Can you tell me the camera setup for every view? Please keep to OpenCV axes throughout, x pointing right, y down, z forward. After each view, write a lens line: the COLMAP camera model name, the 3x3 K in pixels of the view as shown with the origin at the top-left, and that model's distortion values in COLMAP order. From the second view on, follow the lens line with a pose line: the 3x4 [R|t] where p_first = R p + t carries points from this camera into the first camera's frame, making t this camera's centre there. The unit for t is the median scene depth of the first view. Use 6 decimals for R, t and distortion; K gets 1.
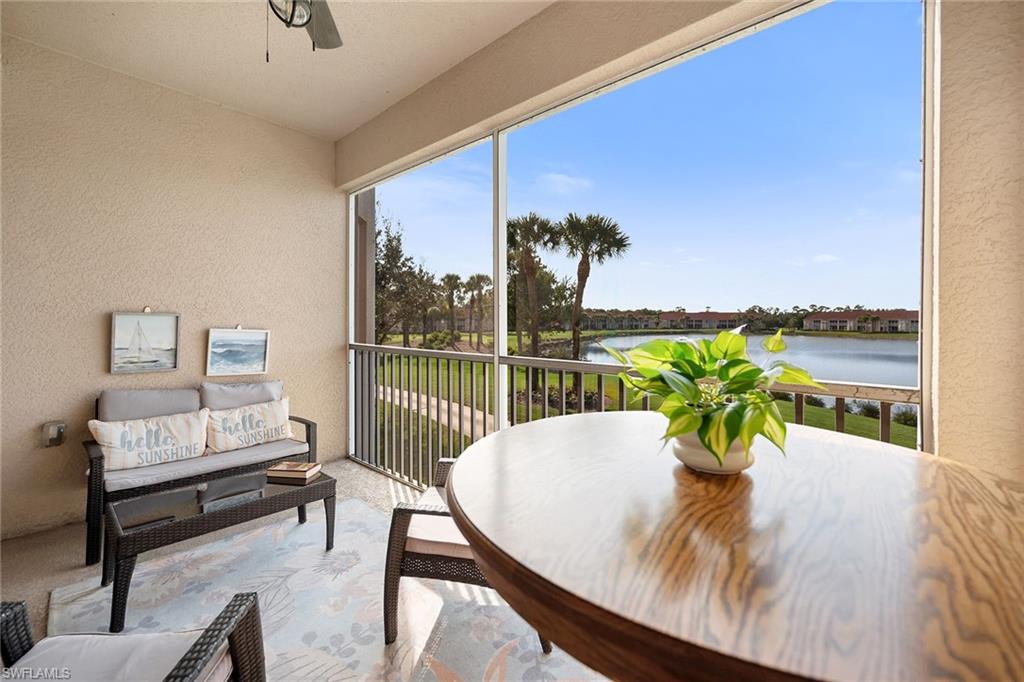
lens RADIAL K [[420.1, 0, 514.9], [0, 420.1, 330.4], [0, 0, 1]] dist [-0.002299, -0.000324]
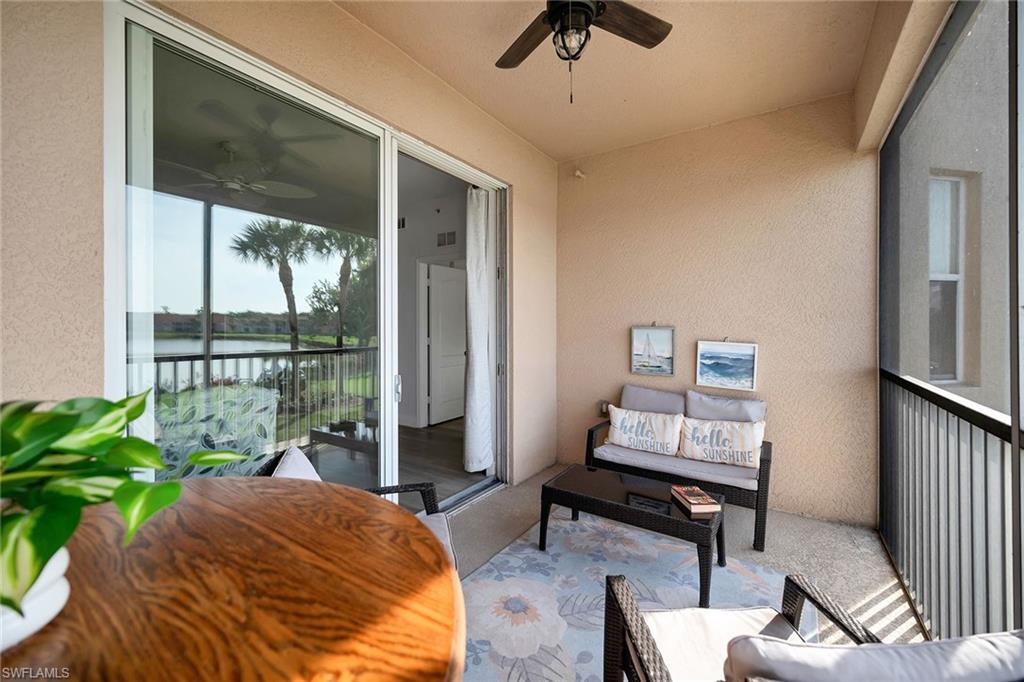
lens RADIAL K [[418.6, 0, 507.4], [0, 418.6, 332.6], [0, 0, 1]] dist [0.000035, -0.000086]
pose [[0.129535, 0.010620, -0.991518, 0.275473], [-0.017826, 0.999806, 0.008380, -0.026397], [0.991415, 0.016589, 0.129699, 0.397302]]
